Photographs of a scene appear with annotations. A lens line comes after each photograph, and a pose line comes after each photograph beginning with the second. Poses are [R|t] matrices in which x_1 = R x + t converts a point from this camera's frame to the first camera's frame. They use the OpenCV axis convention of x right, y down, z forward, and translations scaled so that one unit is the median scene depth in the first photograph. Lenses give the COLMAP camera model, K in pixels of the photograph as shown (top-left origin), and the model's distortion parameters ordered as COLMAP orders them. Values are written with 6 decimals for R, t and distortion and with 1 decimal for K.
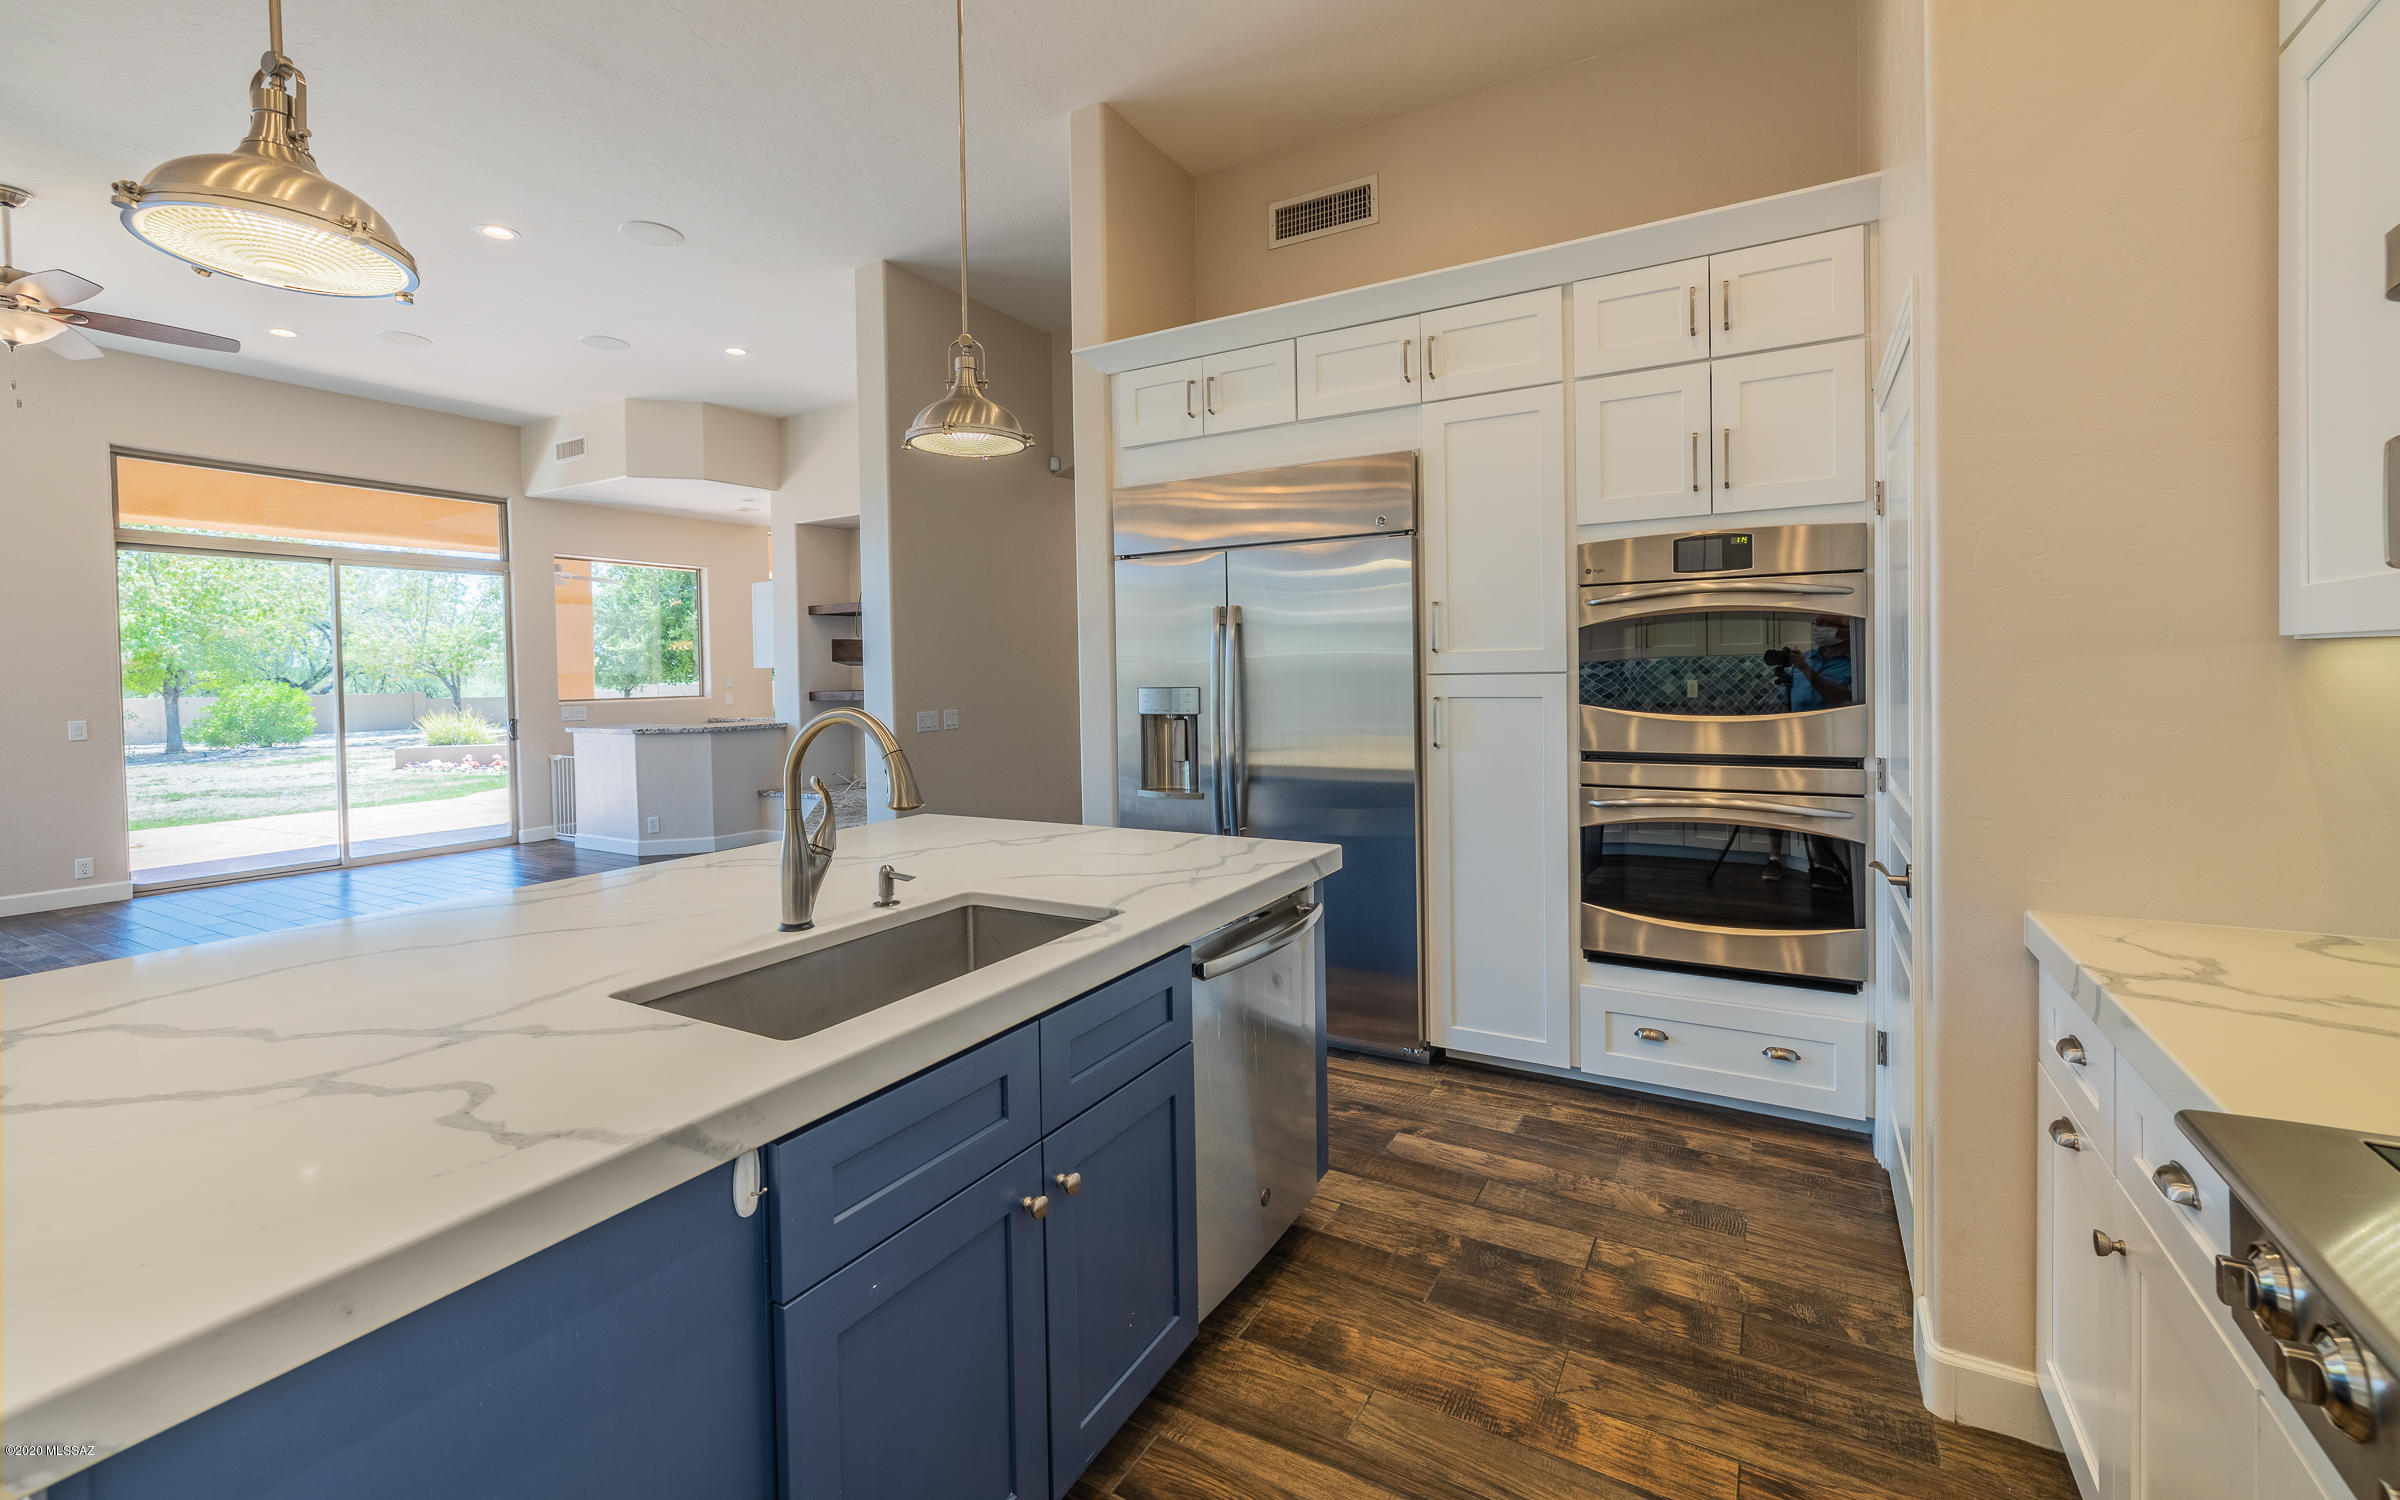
lens RADIAL K [[1008.7, 0, 1197.2], [0, 1008.7, 685.3], [0, 0, 1]] dist [-0.000309, 0.000006]
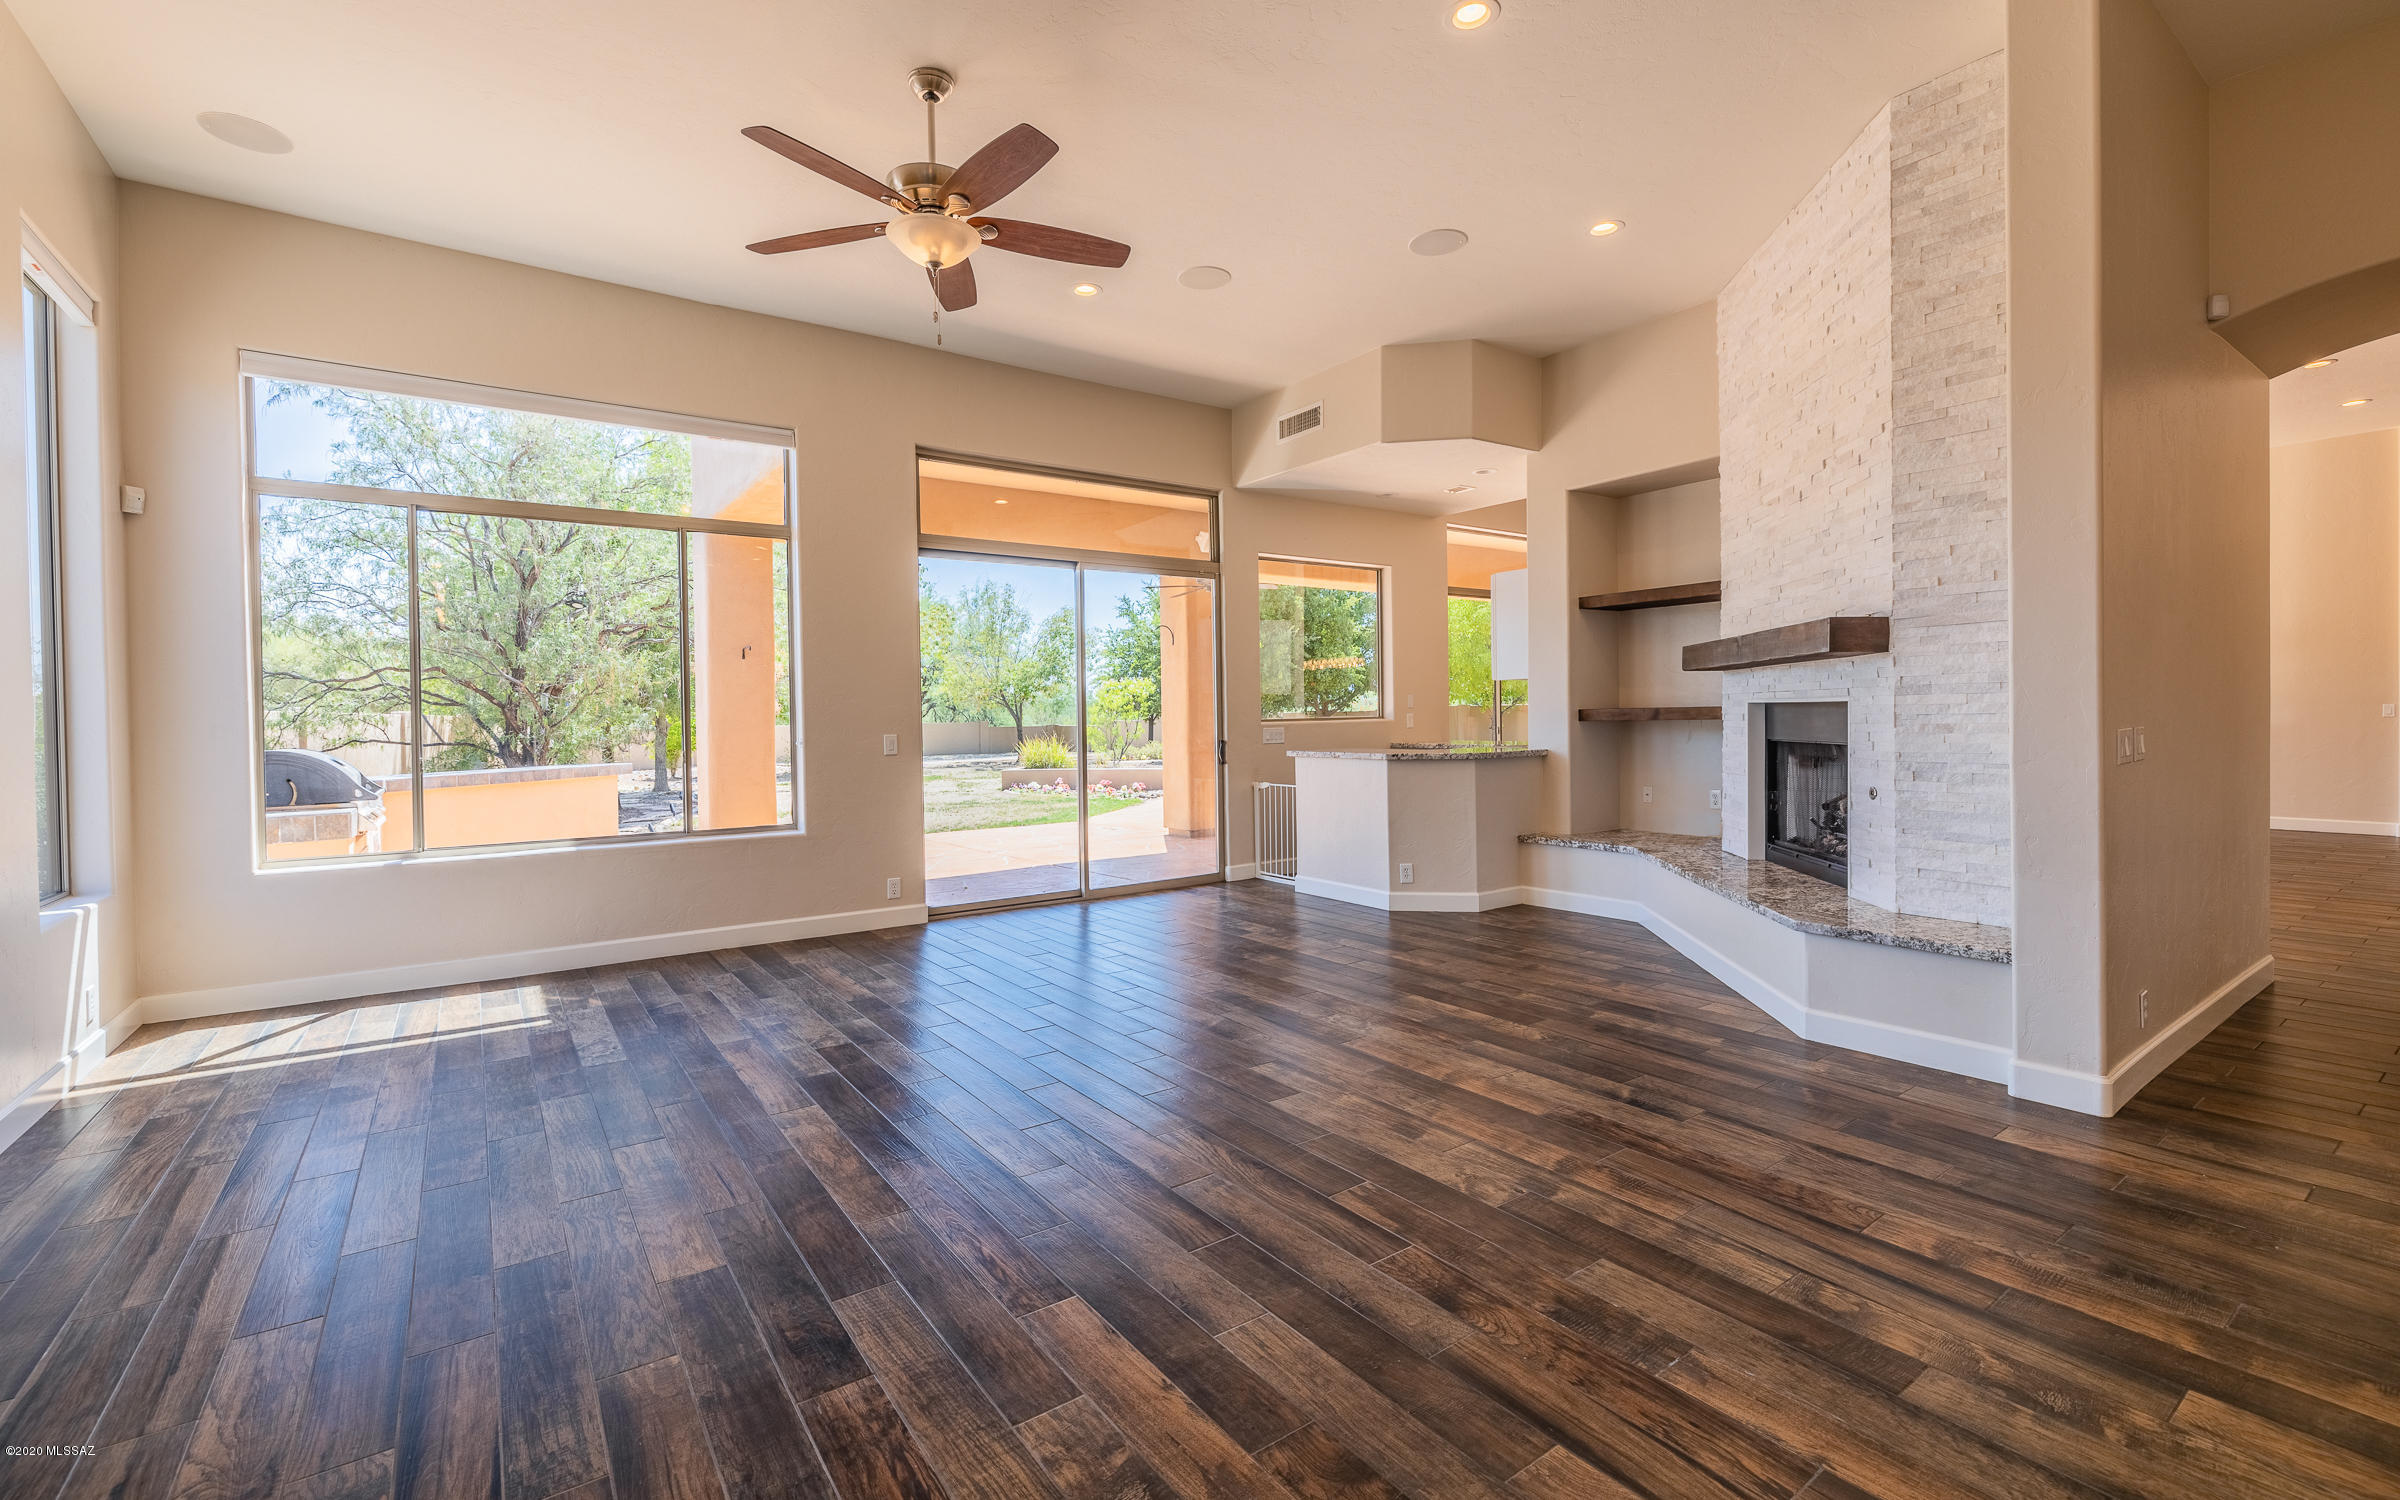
lens RADIAL K [[1028.6, 0, 1204.1], [0, 1028.6, 722.4], [0, 0, 1]] dist [-0.000672, 0.000001]
pose [[0.916409, 0.005237, -0.400208, -0.341846], [-0.004310, 0.999986, 0.003216, 0.015021], [0.400219, -0.001222, 0.916419, 0.172106]]
